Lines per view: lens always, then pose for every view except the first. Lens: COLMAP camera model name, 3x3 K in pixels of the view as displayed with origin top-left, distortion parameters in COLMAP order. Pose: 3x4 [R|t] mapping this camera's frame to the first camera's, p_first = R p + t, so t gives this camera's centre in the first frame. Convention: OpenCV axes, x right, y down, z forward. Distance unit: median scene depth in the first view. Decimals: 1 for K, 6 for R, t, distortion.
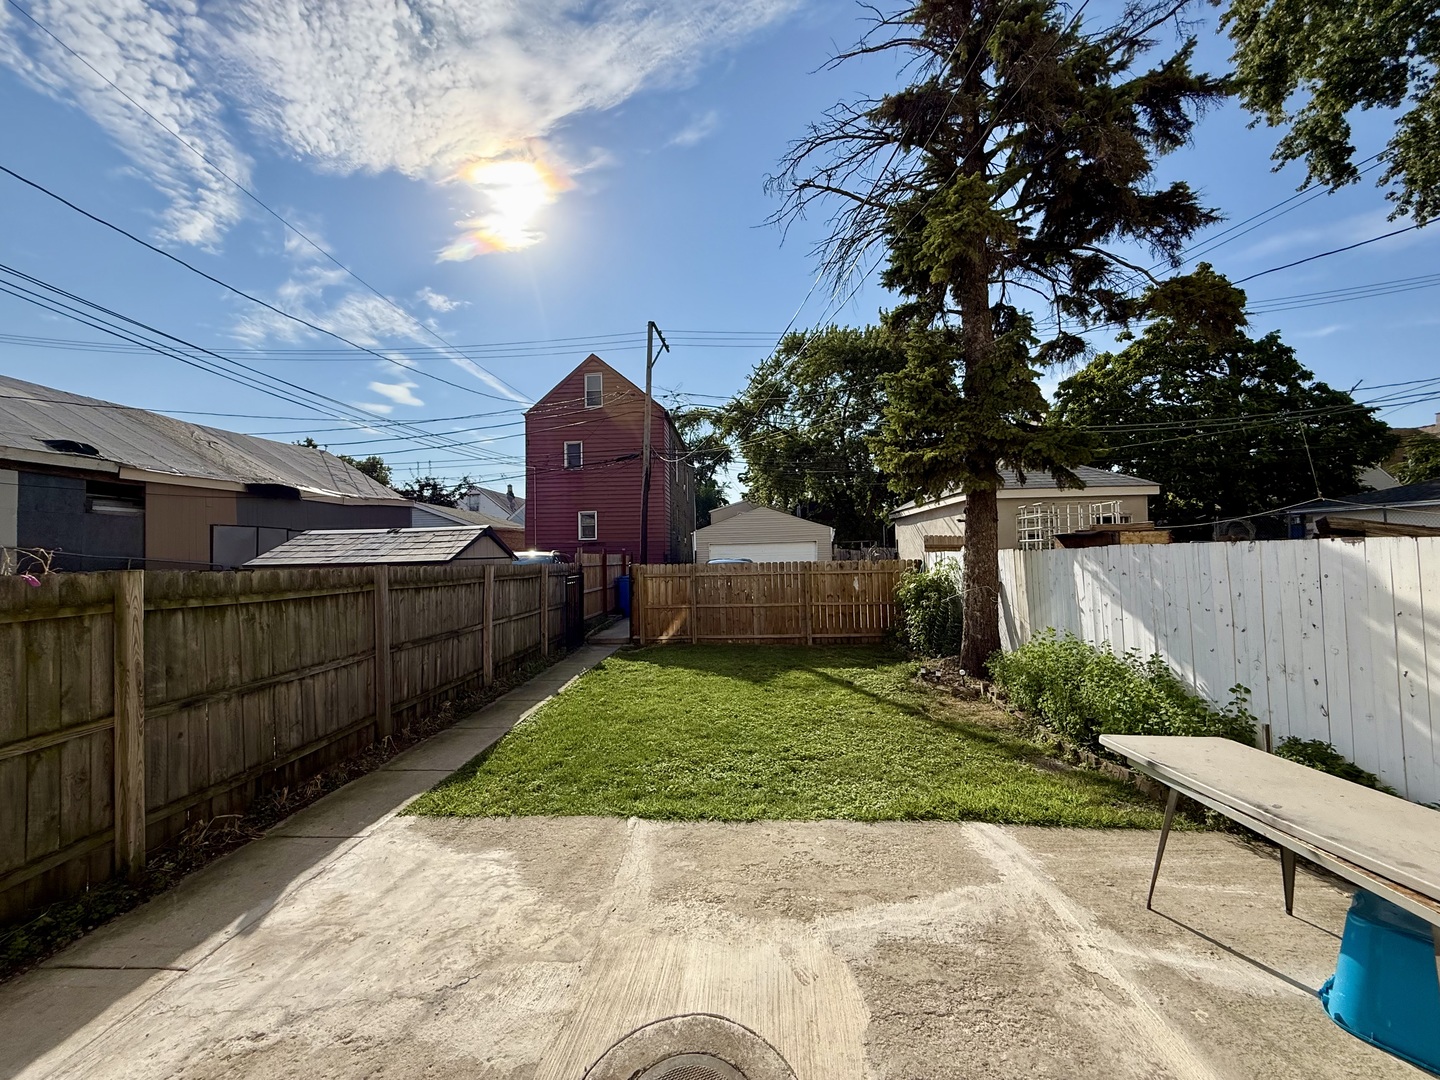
lens RADIAL K [[578.6, 0, 716.3], [0, 578.6, 544.1], [0, 0, 1]] dist [0.001758, -0.000275]
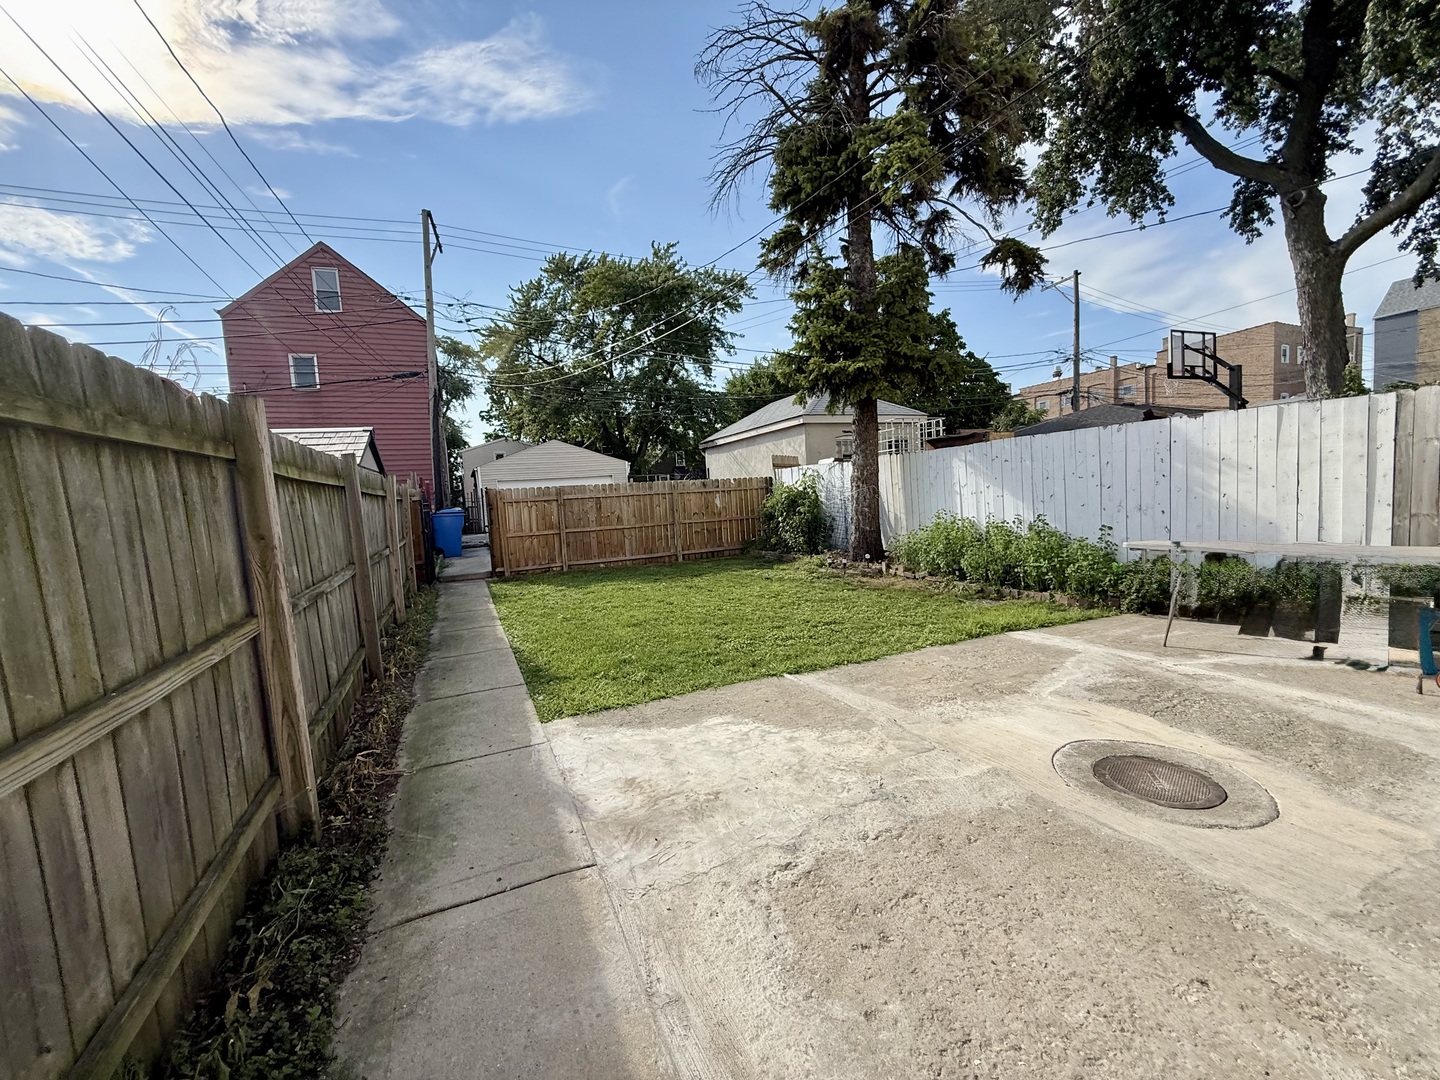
lens RADIAL K [[578.6, 0, 718.4], [0, 578.6, 544.9], [0, 0, 1]] dist [0.001758, -0.000275]
pose [[0.892911, -0.069708, 0.444804, -0.433155], [0.028949, 0.994786, 0.097786, 0.083216], [-0.449302, -0.074438, 0.890274, 0.089039]]
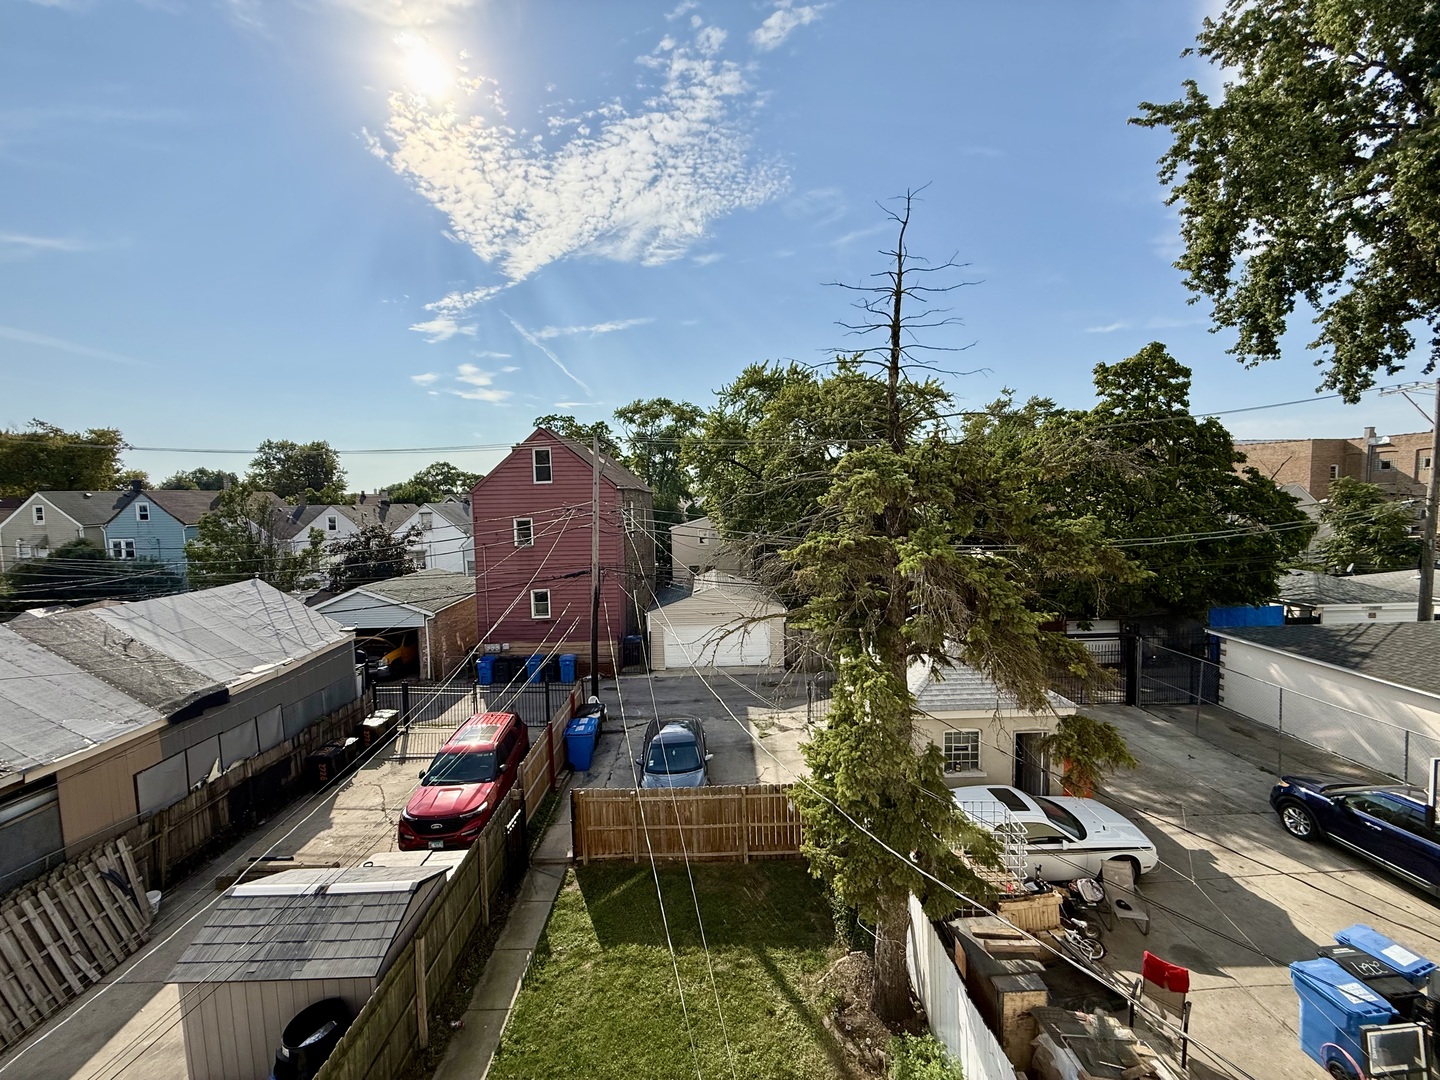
lens RADIAL K [[578.6, 0, 717.6], [0, 578.6, 540.2], [0, 0, 1]] dist [0.001758, -0.000275]
pose [[0.998477, -0.010945, 0.054081, 0.108906], [0.005283, 0.994589, 0.103749, -0.952149], [-0.054924, -0.103305, 0.993132, 0.035179]]
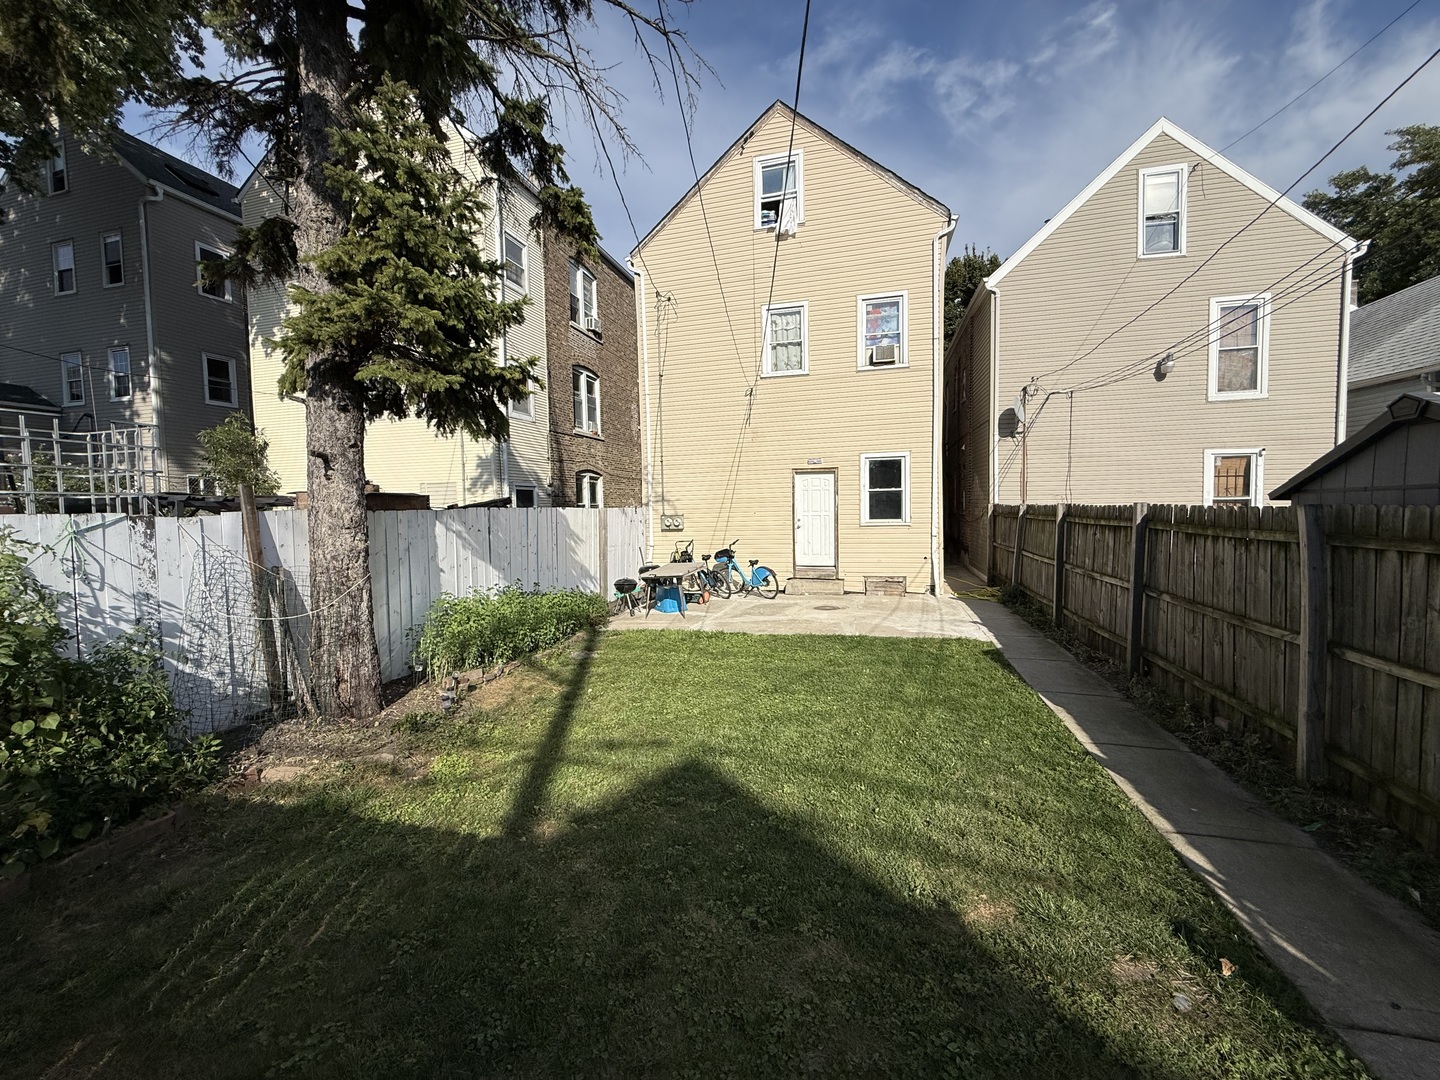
lens RADIAL K [[578.6, 0, 719.2], [0, 578.6, 535.4], [0, 0, 1]] dist [0.001758, -0.000275]
pose [[-0.975483, 0.023397, 0.218830, -0.076979], [0.028765, 0.999358, 0.021378, 0.045026], [-0.218189, 0.027148, -0.975529, 1.904499]]
